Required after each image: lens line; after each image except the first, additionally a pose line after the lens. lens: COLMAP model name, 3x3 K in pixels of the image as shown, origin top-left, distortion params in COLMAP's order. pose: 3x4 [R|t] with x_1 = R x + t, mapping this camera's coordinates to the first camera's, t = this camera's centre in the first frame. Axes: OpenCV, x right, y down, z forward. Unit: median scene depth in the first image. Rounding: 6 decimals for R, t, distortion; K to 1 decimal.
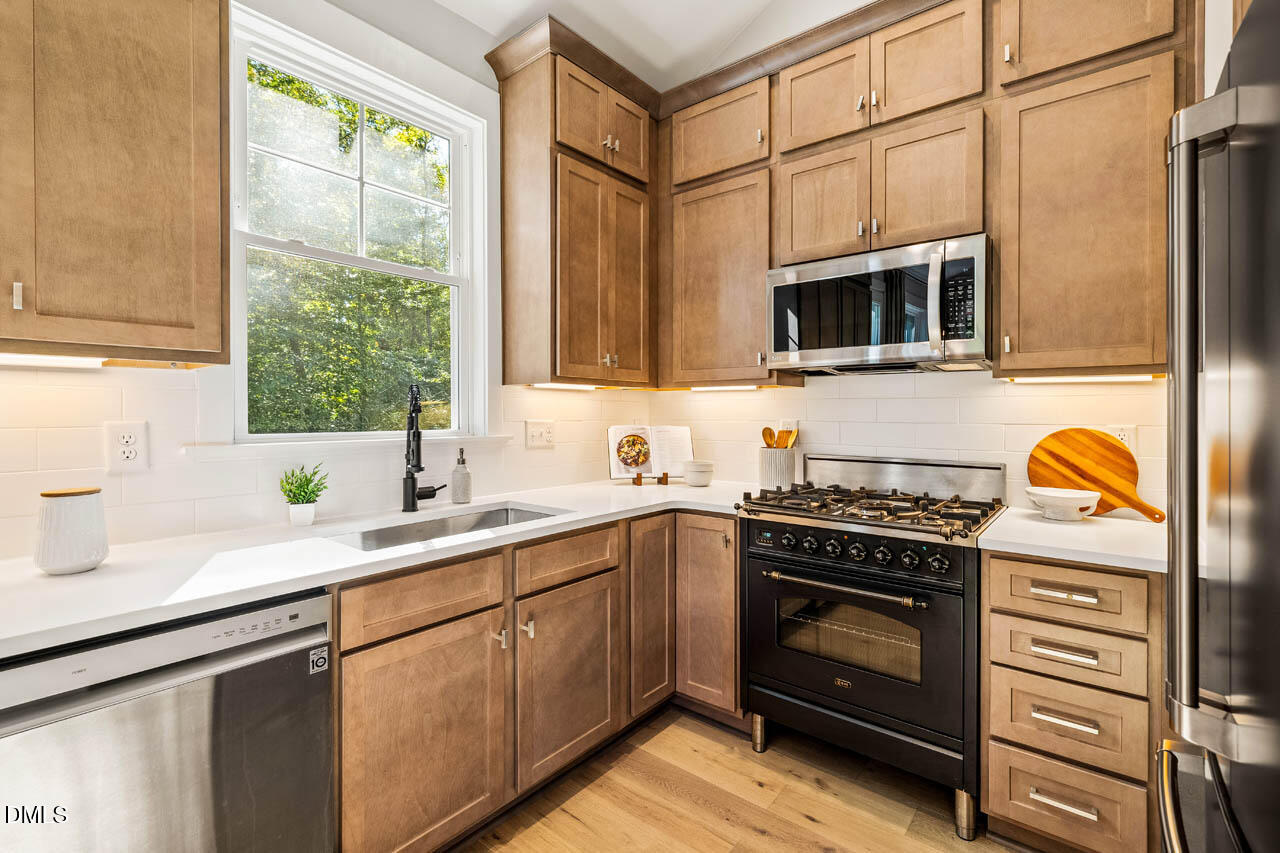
lens RADIAL K [[689.6, 0, 640.0], [0, 689.6, 426.5], [0, 0, 1]] dist [-0.030974, 0.001015]
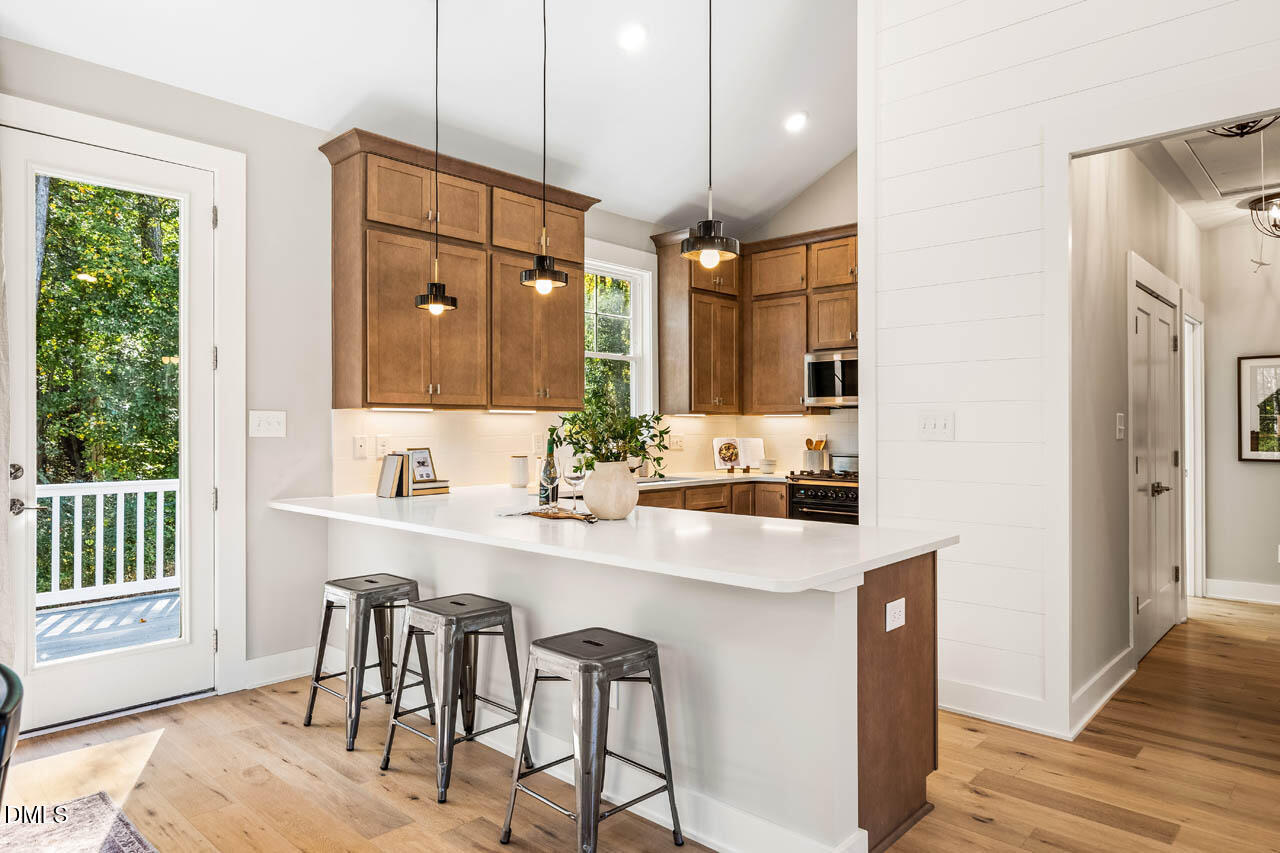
lens RADIAL K [[689.6, 0, 640.0], [0, 689.6, 426.5], [0, 0, 1]] dist [-0.030974, 0.001015]
pose [[0.994363, 0.000056, -0.106026, -0.052879], [-0.002623, 0.999707, -0.024078, 0.014487], [0.105994, 0.024220, 0.994072, -0.783075]]
